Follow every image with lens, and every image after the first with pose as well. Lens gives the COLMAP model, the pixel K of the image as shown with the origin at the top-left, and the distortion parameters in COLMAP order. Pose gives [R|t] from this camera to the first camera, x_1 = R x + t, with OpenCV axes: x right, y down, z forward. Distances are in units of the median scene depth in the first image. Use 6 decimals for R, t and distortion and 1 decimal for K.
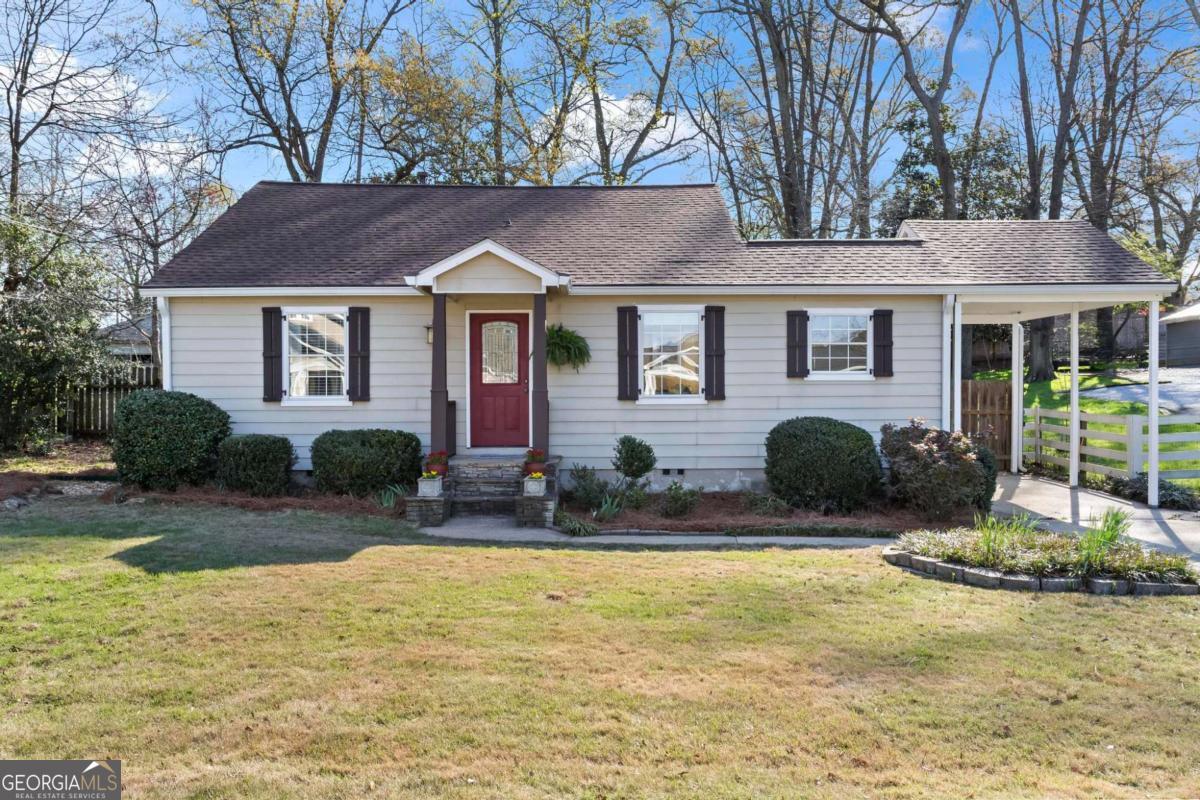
lens RADIAL K [[1045.0, 0, 596.4], [0, 1045.0, 389.1], [0, 0, 1]] dist [0.036129, 0.003862]
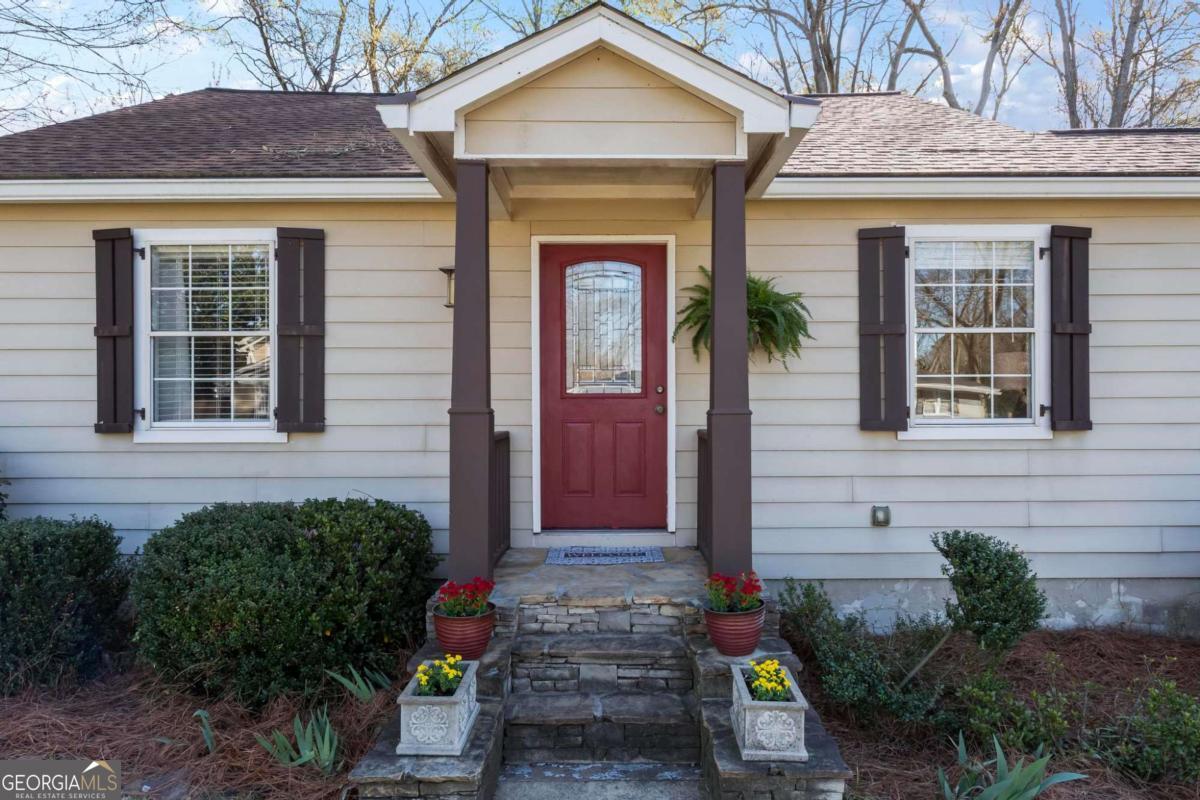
lens RADIAL K [[773.4, 0, 600.0], [0, 773.4, 400.0], [0, 0, 1]] dist [0.004268, 0.000829]
pose [[0.999998, 0.000327, 0.001746, -0.094968], [-0.000318, 0.999985, -0.005504, -0.000939], [-0.001747, 0.005504, 0.999983, 0.656913]]
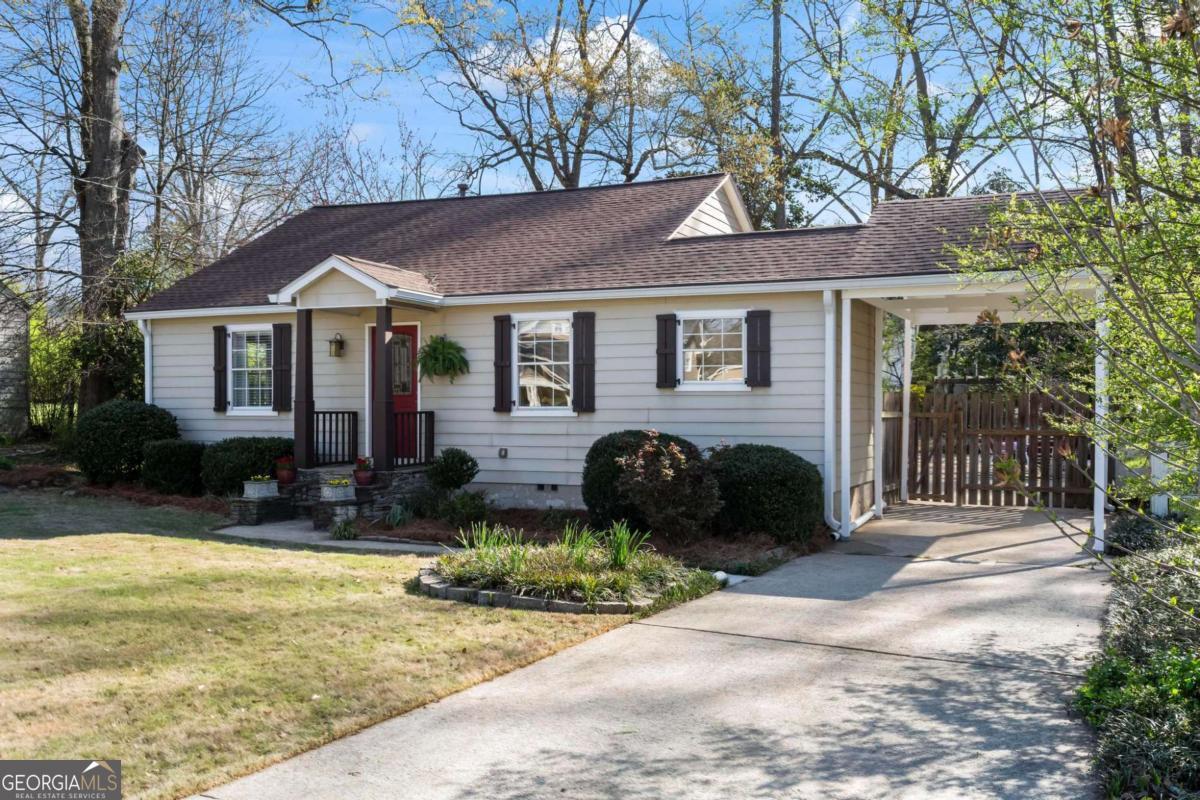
lens RADIAL K [[1167.5, 0, 600.0], [0, 1167.5, 400.0], [0, 0, 1]] dist [-0.008051, -0.002488]
pose [[0.910177, 0.000615, -0.414220, 0.560151], [-0.000027, 0.999999, 0.001425, -0.001955], [0.414220, -0.001285, 0.910176, 0.052371]]
